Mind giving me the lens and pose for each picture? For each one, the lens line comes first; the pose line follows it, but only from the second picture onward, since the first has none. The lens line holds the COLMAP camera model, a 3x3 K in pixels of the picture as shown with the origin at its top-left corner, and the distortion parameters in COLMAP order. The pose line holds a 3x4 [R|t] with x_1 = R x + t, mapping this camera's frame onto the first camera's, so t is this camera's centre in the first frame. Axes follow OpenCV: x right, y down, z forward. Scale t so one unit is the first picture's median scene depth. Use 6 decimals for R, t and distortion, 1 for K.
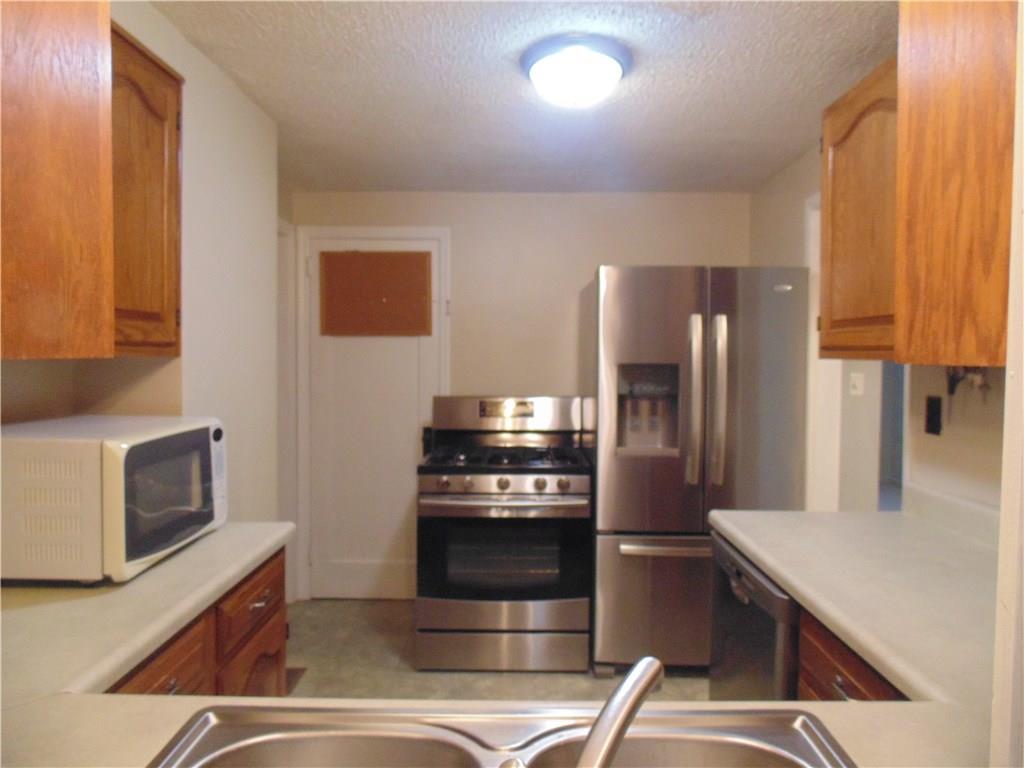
lens RADIAL K [[678.8, 0, 512.3], [0, 678.8, 378.9], [0, 0, 1]] dist [-0.020089, -0.005224]
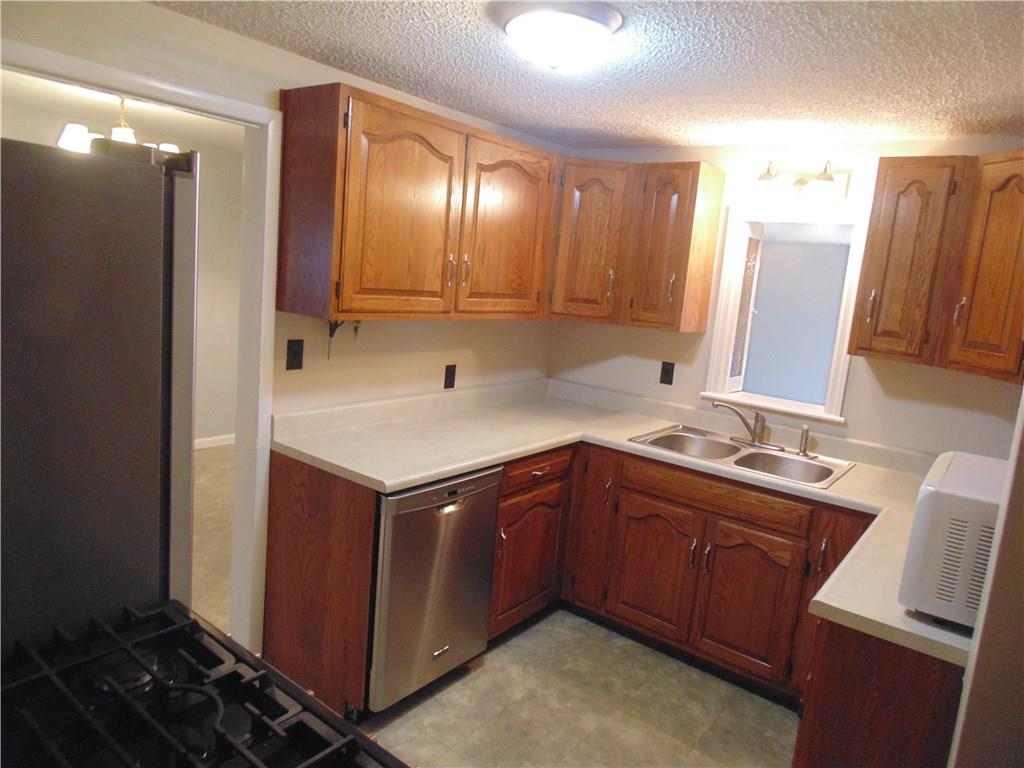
lens RADIAL K [[678.8, 0, 510.9], [0, 678.8, 381.5], [0, 0, 1]] dist [-0.020089, -0.005224]
pose [[-0.798927, -0.170884, 0.576641, -0.501866], [-0.071414, 0.978957, 0.191164, -0.194381], [-0.597173, 0.111546, -0.794318, 2.061038]]
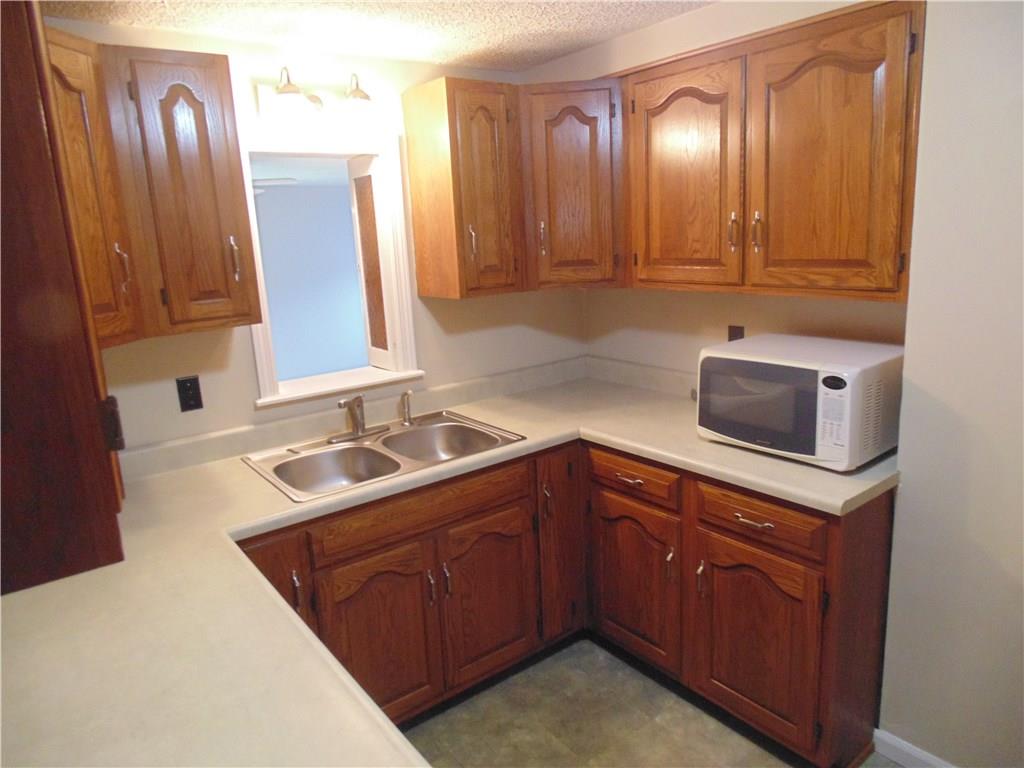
lens RADIAL K [[678.8, 0, 511.5], [0, 678.8, 384.3], [0, 0, 1]] dist [-0.020089, -0.005224]
pose [[-0.781576, 0.170035, -0.600189, 0.588457], [0.023971, 0.969610, 0.243477, -0.184527], [0.623349, 0.175909, -0.761900, 1.548522]]
